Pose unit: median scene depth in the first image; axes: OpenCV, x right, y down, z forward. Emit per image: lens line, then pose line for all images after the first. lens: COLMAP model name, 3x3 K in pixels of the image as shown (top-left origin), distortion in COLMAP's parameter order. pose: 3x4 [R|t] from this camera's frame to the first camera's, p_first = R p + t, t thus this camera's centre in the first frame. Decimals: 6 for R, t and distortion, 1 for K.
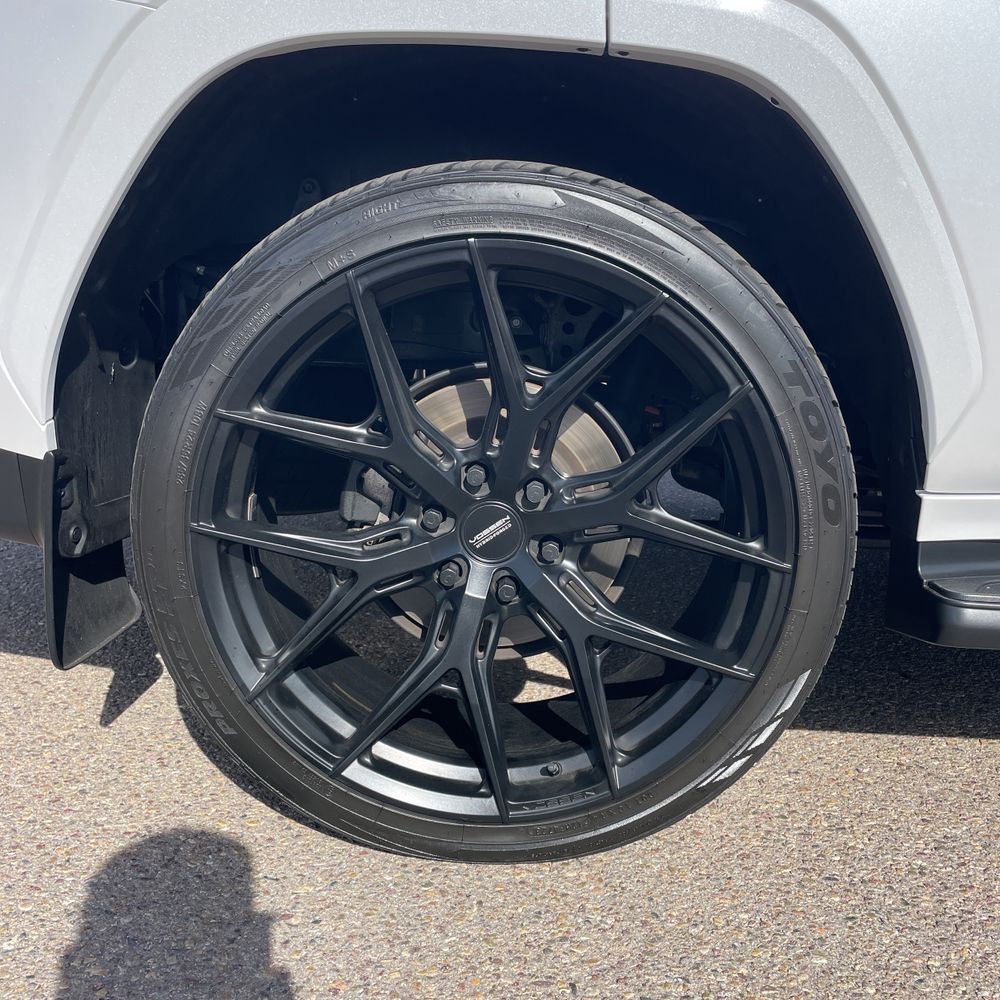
lens RADIAL K [[1002.3, 0, 504.5], [0, 1002.3, 482.6], [0, 0, 1]] dist [0.031972, 0.000000]
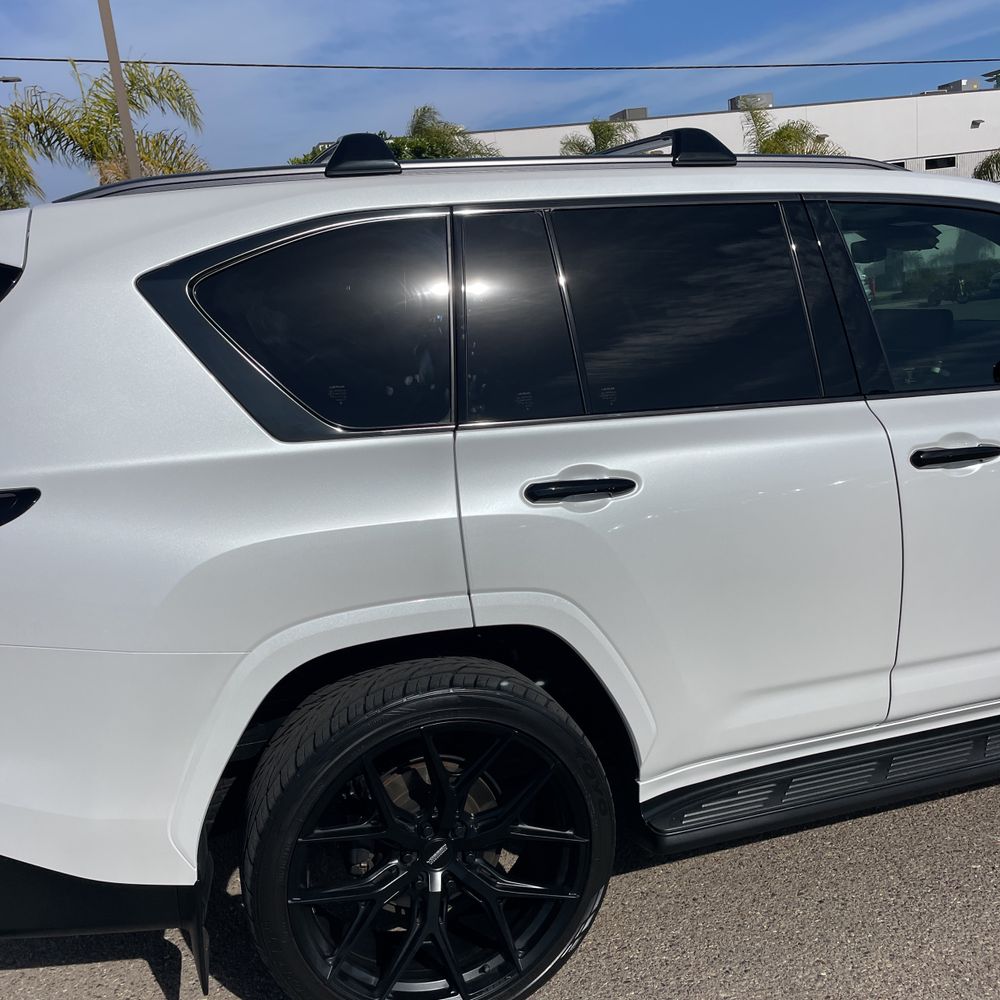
lens RADIAL K [[1002.3, 0, 479.4], [0, 1002.3, 480.6], [0, 0, 1]] dist [0.031972, 0.000000]
pose [[0.942611, -0.150362, 0.298119, -0.400052], [0.157832, 0.987465, -0.000997, -0.634277], [-0.294232, 0.047993, 0.954528, -0.866878]]
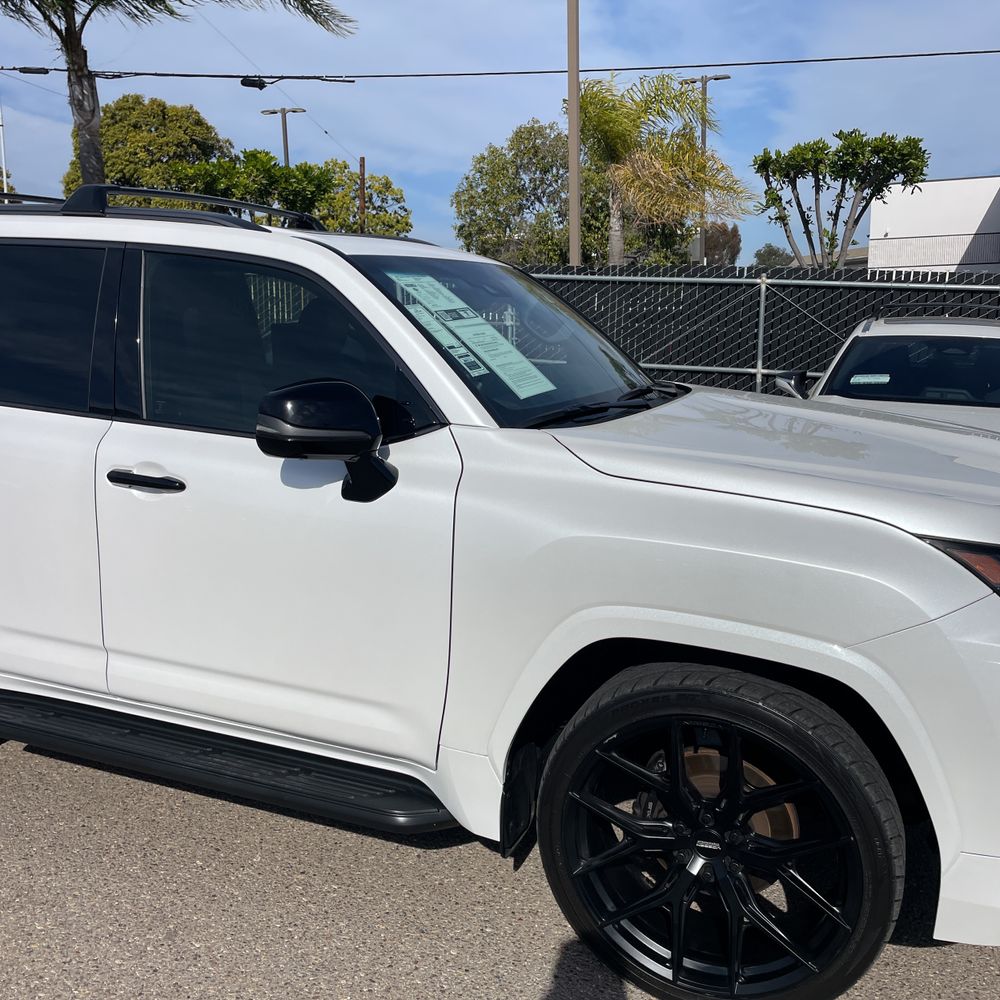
lens RADIAL K [[1002.3, 0, 502.2], [0, 1002.3, 490.5], [0, 0, 1]] dist [0.031972, 0.000000]
pose [[0.938608, 0.056515, -0.340325, 2.756067], [-0.063849, 0.997906, -0.010382, -0.538871], [0.339025, 0.031474, 0.940251, -1.111101]]
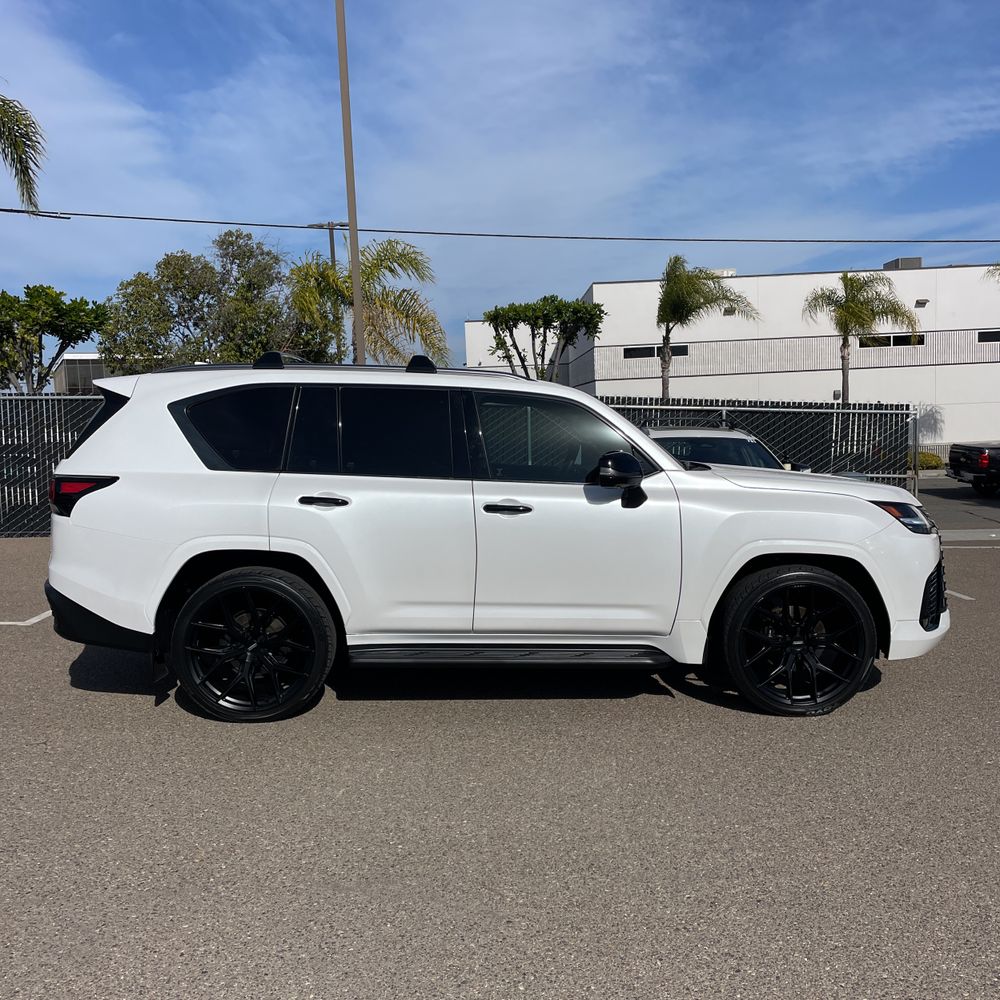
lens RADIAL K [[1002.3, 0, 512.7], [0, 1002.3, 491.4], [0, 0, 1]] dist [0.031972, 0.000000]
pose [[0.997306, -0.025204, 0.068888, 0.874100], [0.034223, 0.990517, -0.133060, -0.001903], [-0.064882, 0.135059, 0.988711, -3.698296]]
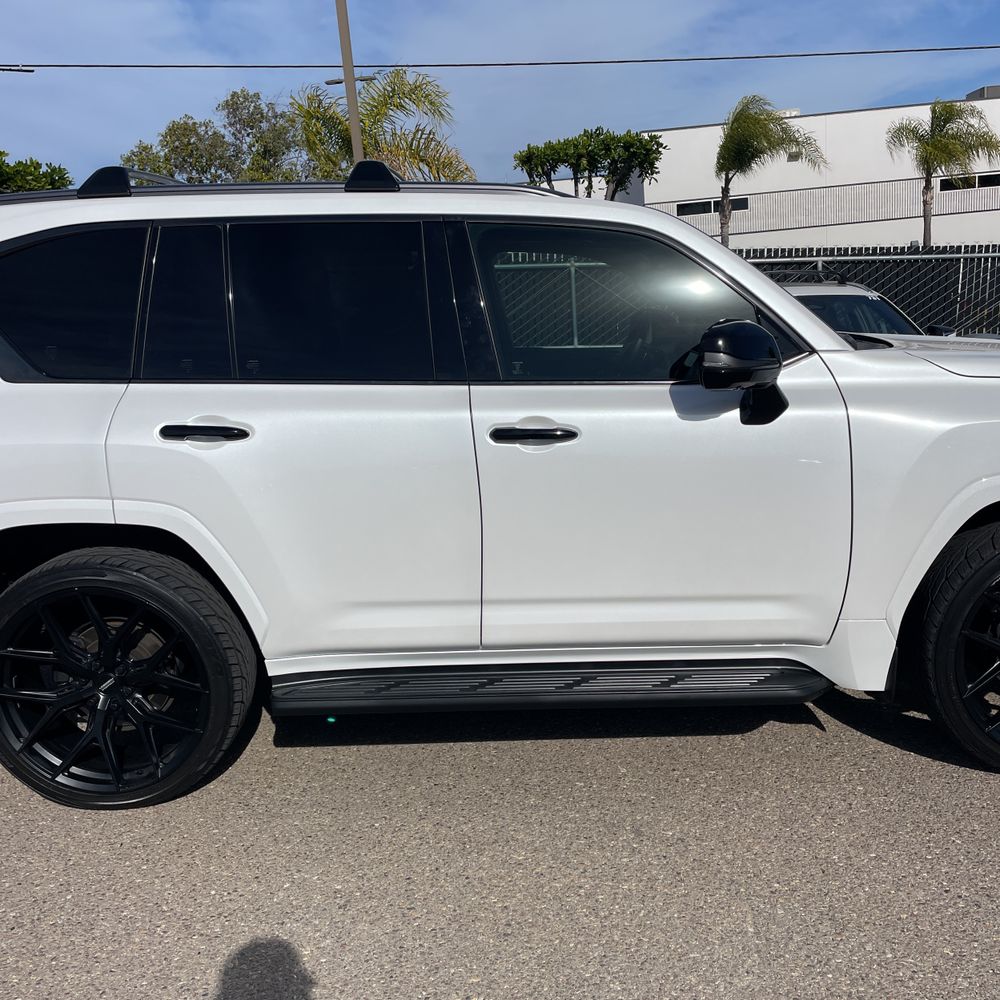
lens RADIAL K [[1002.3, 0, 510.4], [0, 1002.3, 504.4], [0, 0, 1]] dist [0.031972, 0.000000]
pose [[0.997762, -0.066117, 0.009955, 1.067926], [0.066121, 0.997812, -0.000086, -0.359154], [-0.009927, 0.000744, 0.999950, -1.698535]]
